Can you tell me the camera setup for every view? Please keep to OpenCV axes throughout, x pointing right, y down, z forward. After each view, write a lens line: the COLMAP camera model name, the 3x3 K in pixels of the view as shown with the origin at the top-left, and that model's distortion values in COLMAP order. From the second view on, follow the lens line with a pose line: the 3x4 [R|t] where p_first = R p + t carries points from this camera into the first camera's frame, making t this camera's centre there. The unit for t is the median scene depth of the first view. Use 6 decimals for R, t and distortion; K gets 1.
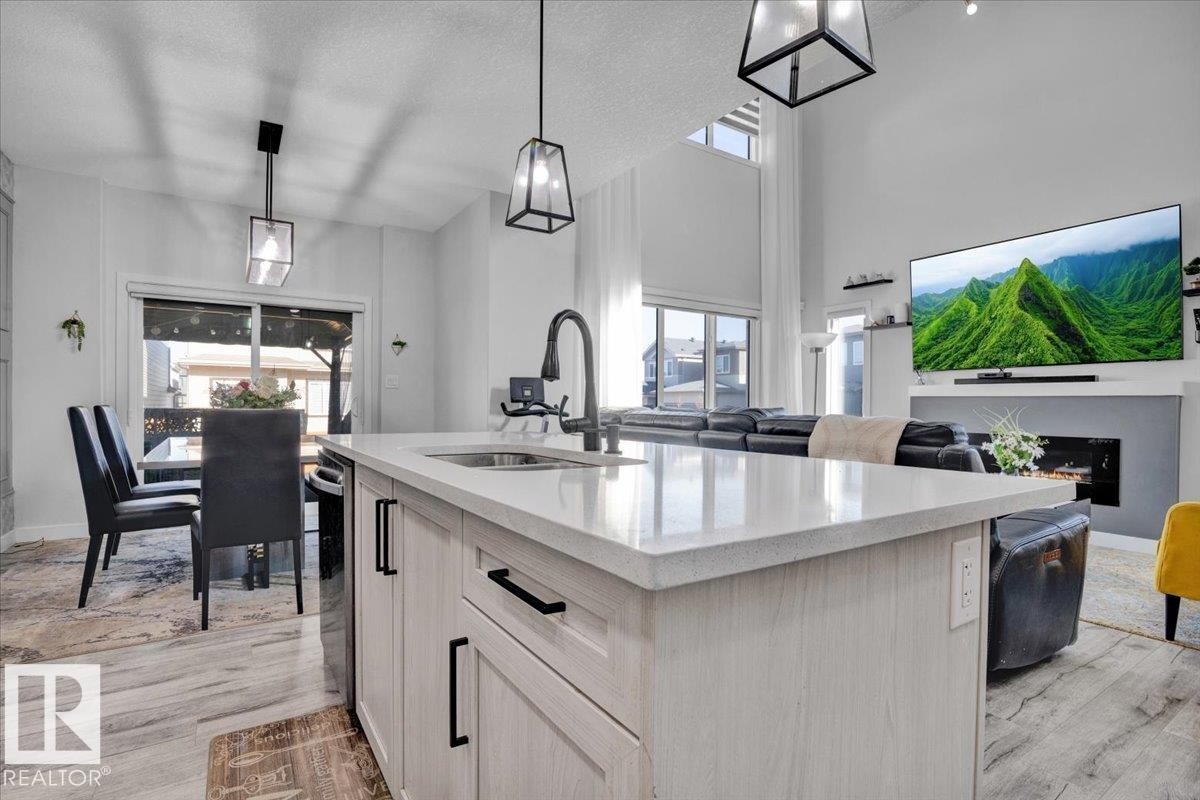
lens RADIAL K [[550.0, 0, 604.5], [0, 550.0, 408.1], [0, 0, 1]] dist [-0.026324, -0.000001]
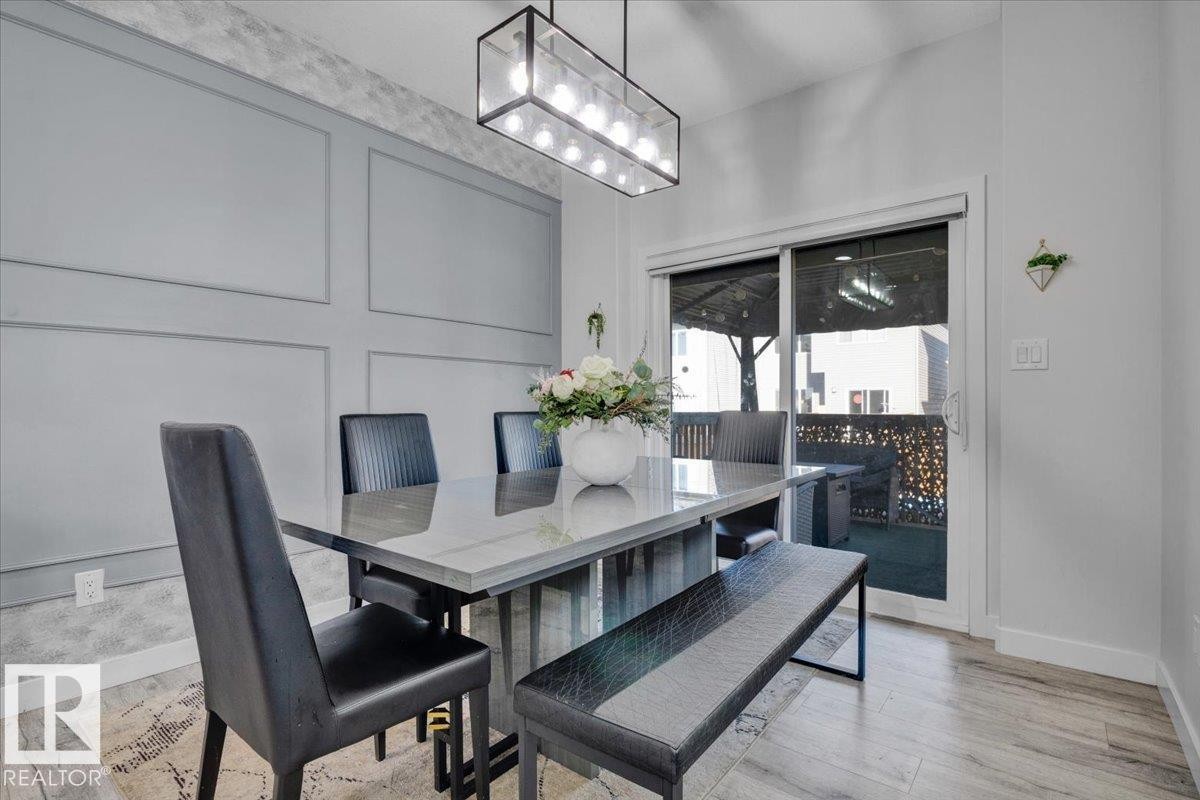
lens RADIAL K [[570.4, 0, 601.2], [0, 570.4, 406.3], [0, 0, 1]] dist [-0.013394, -0.000074]
pose [[0.290642, -0.005832, -0.956814, -0.073590], [-0.004186, 0.999964, -0.007367, -0.004675], [0.956823, 0.006147, 0.290607, 0.608958]]
